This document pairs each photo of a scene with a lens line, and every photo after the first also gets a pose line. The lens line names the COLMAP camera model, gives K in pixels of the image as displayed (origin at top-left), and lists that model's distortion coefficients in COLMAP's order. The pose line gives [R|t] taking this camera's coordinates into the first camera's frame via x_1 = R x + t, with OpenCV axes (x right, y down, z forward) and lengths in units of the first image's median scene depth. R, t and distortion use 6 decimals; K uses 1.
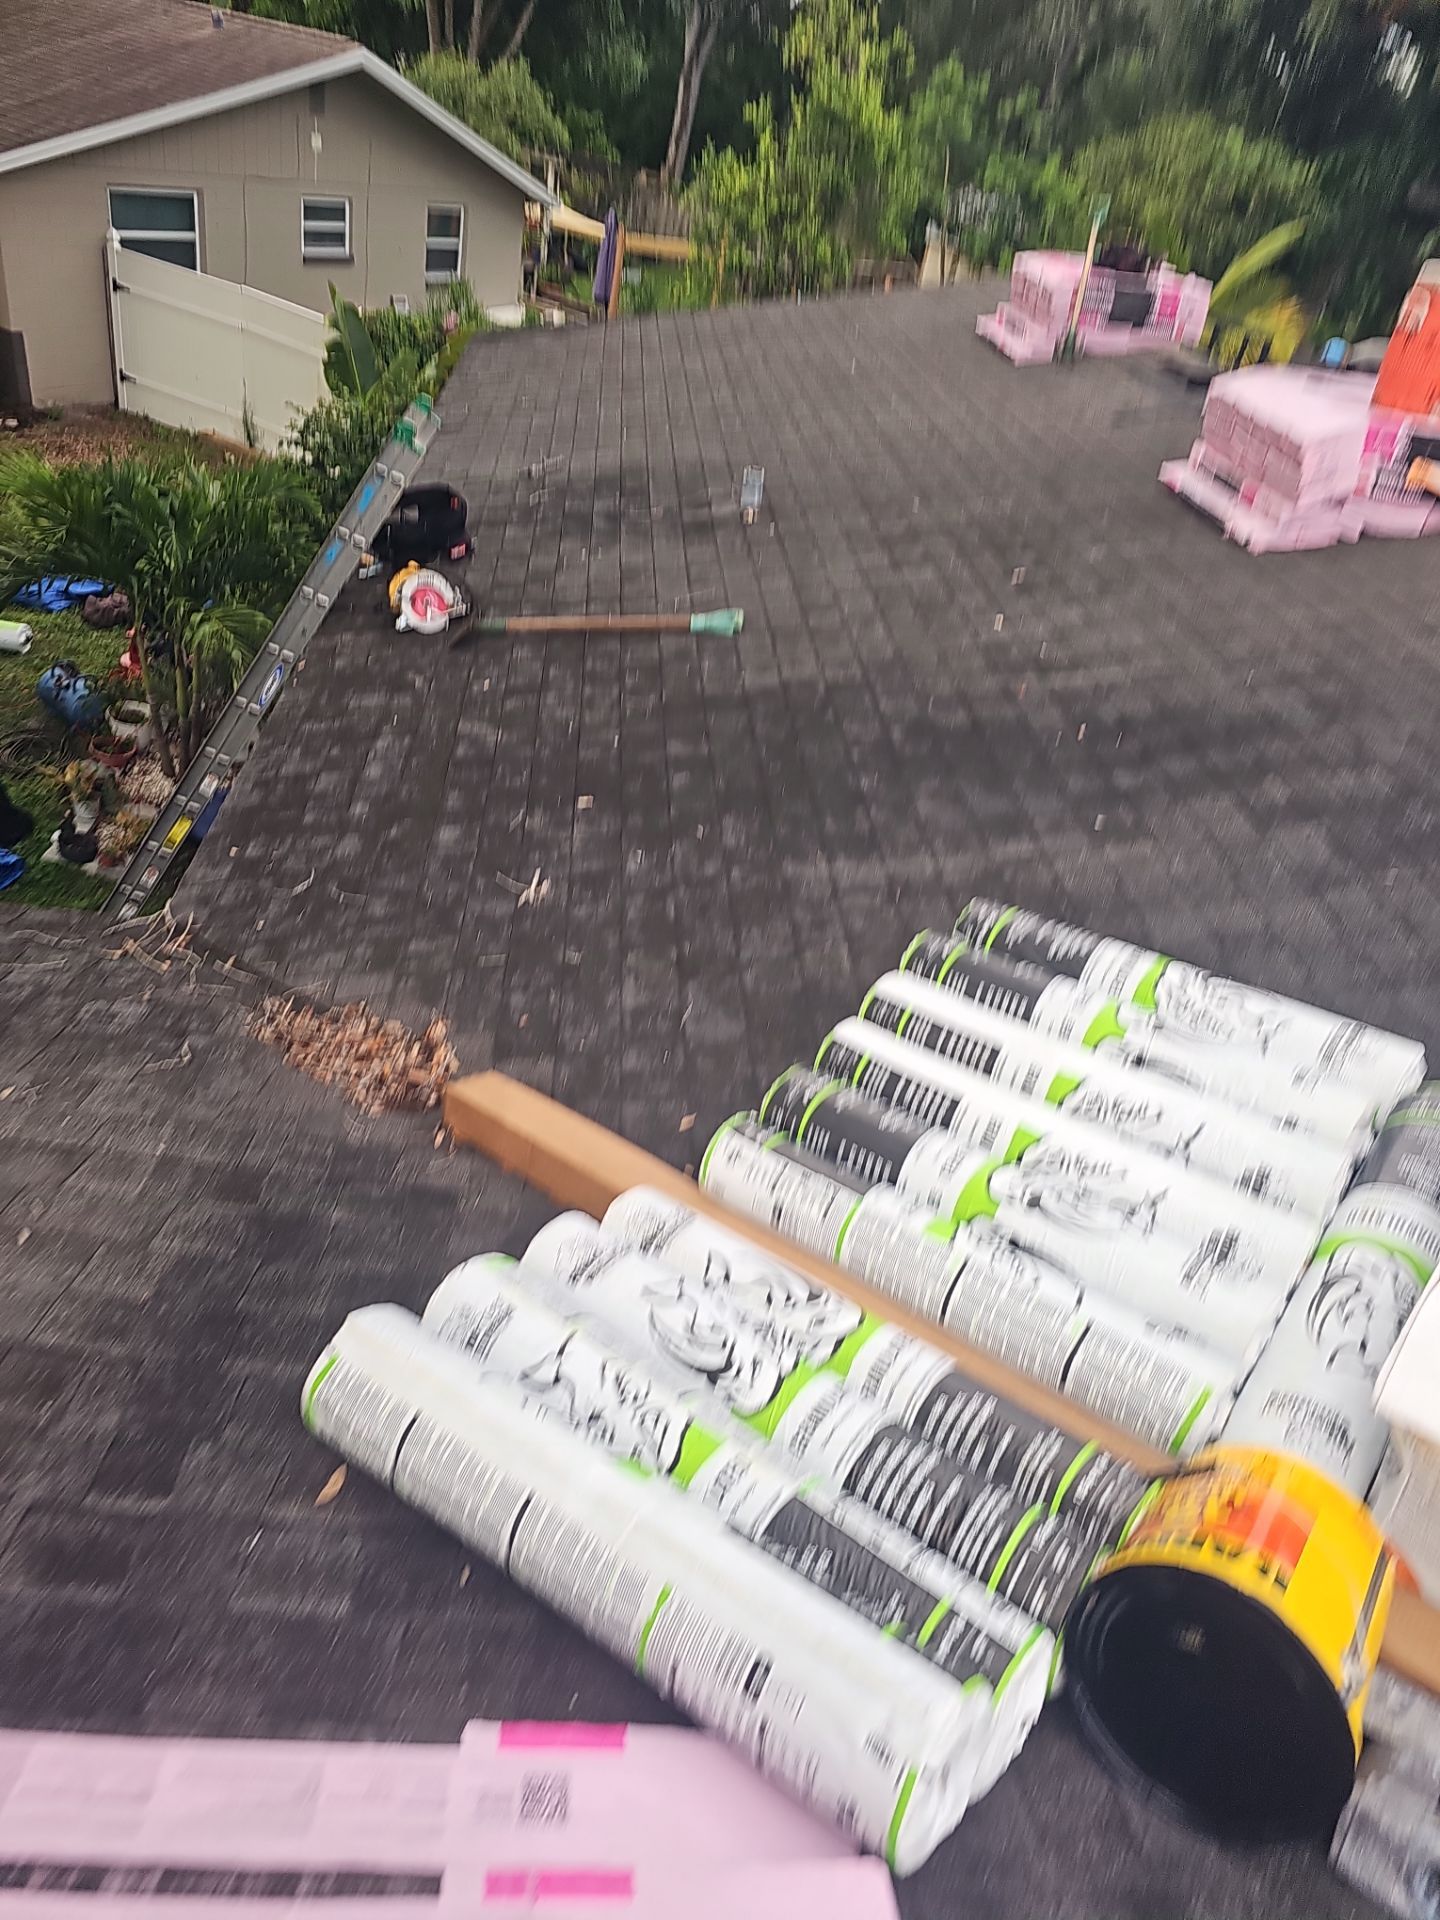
lens RADIAL K [[1273.7, 0, 716.8], [0, 1273.7, 1002.4], [0, 0, 1]] dist [-0.005134, -0.007492]
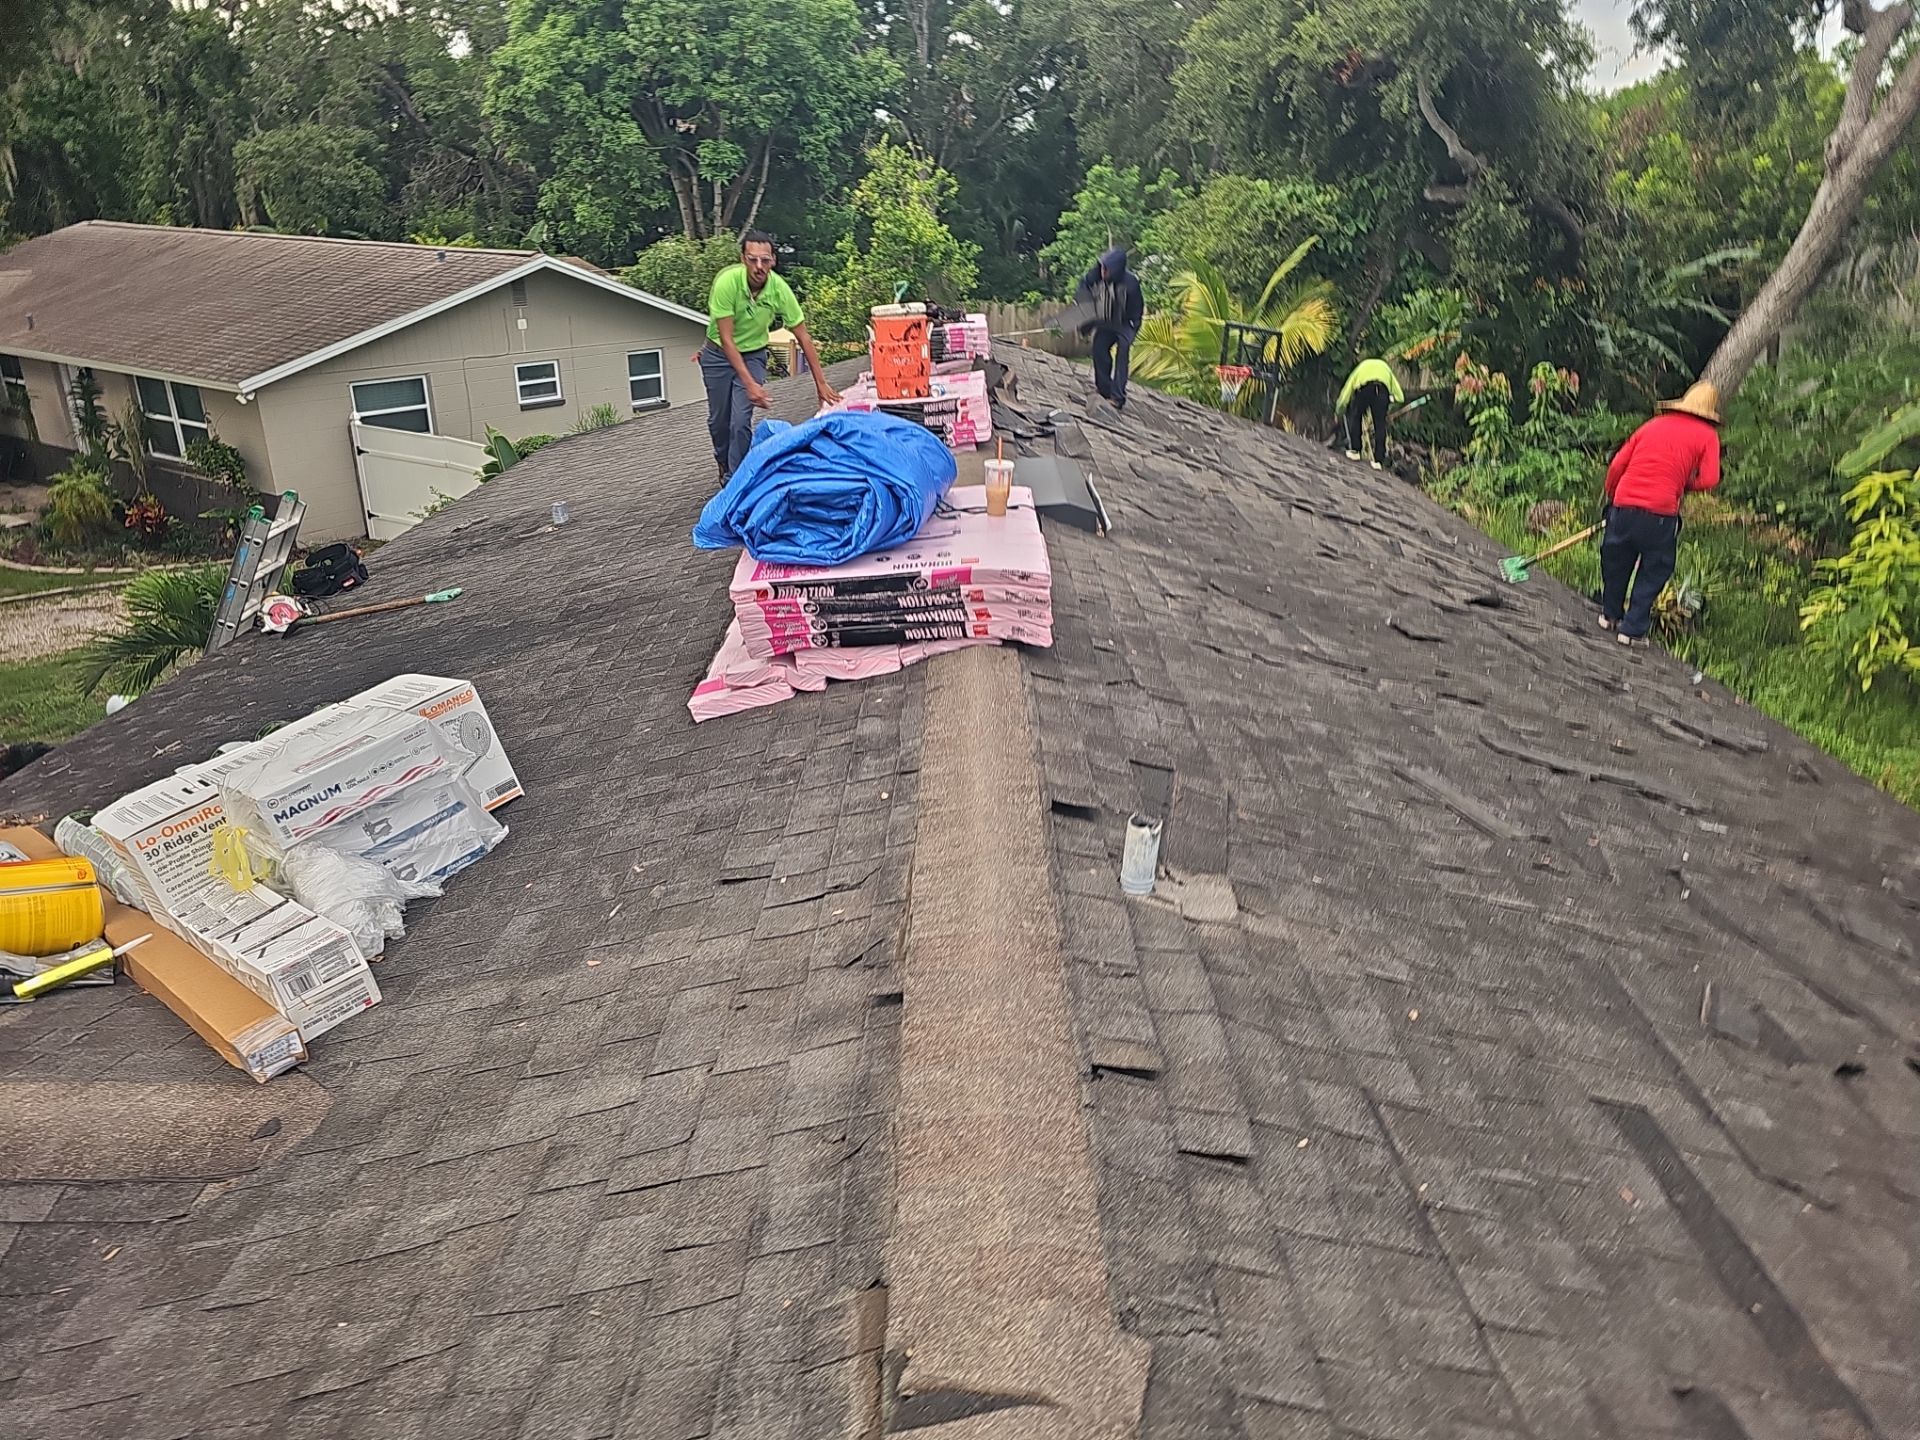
lens RADIAL K [[1273.7, 0, 960.0], [0, 1273.7, 720.0], [0, 0, 1]] dist [-0.005134, -0.007492]
pose [[0.984303, -0.137487, -0.110653, 0.223320], [0.106586, 0.962828, -0.248197, 0.083264], [0.140664, 0.232508, 0.962369, -0.096208]]
